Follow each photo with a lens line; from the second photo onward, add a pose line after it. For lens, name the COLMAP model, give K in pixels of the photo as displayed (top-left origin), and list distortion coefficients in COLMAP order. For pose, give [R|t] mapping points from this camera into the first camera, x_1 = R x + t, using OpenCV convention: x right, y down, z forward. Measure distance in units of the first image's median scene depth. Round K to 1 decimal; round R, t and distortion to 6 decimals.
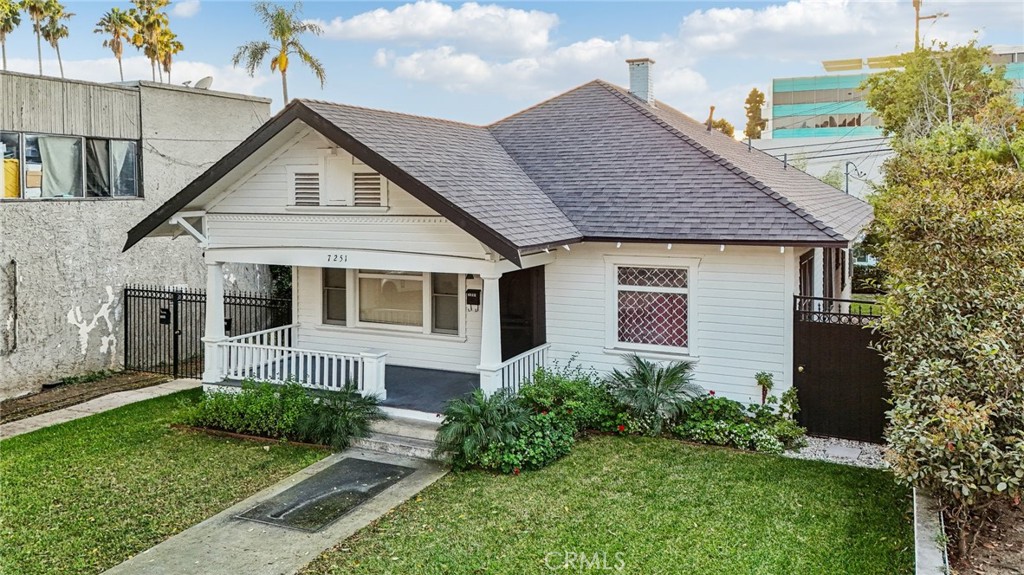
lens RADIAL K [[745.4, 0, 505.9], [0, 745.4, 288.9], [0, 0, 1]] dist [-0.002201, 0.000346]
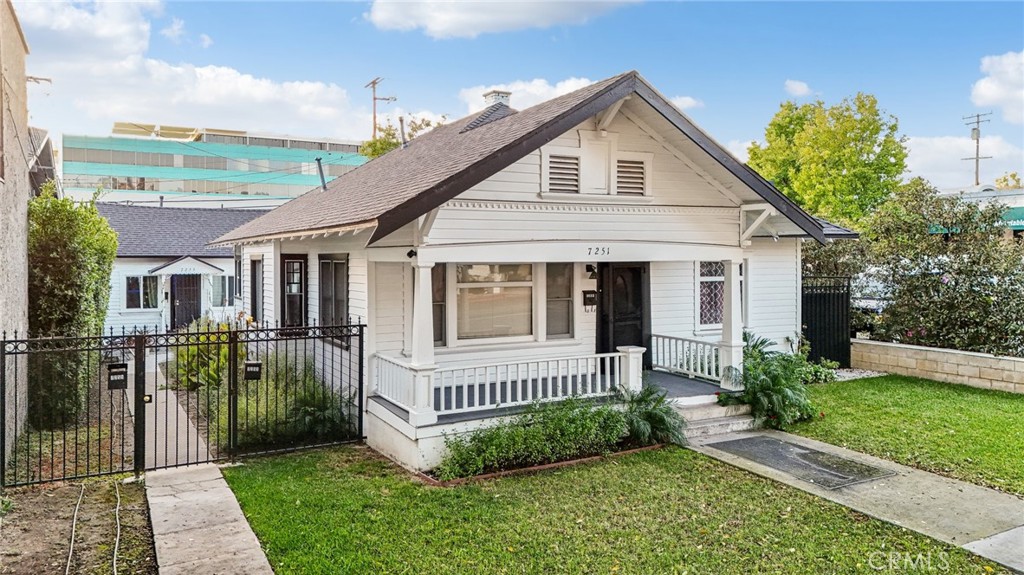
lens RADIAL K [[745.4, 0, 505.5], [0, 745.4, 284.8], [0, 0, 1]] dist [-0.002201, 0.000346]
pose [[0.572314, -0.027925, 0.819559, -1.033345], [0.107156, 0.993397, -0.040981, 0.025575], [-0.813003, 0.111274, 0.571527, 0.560169]]
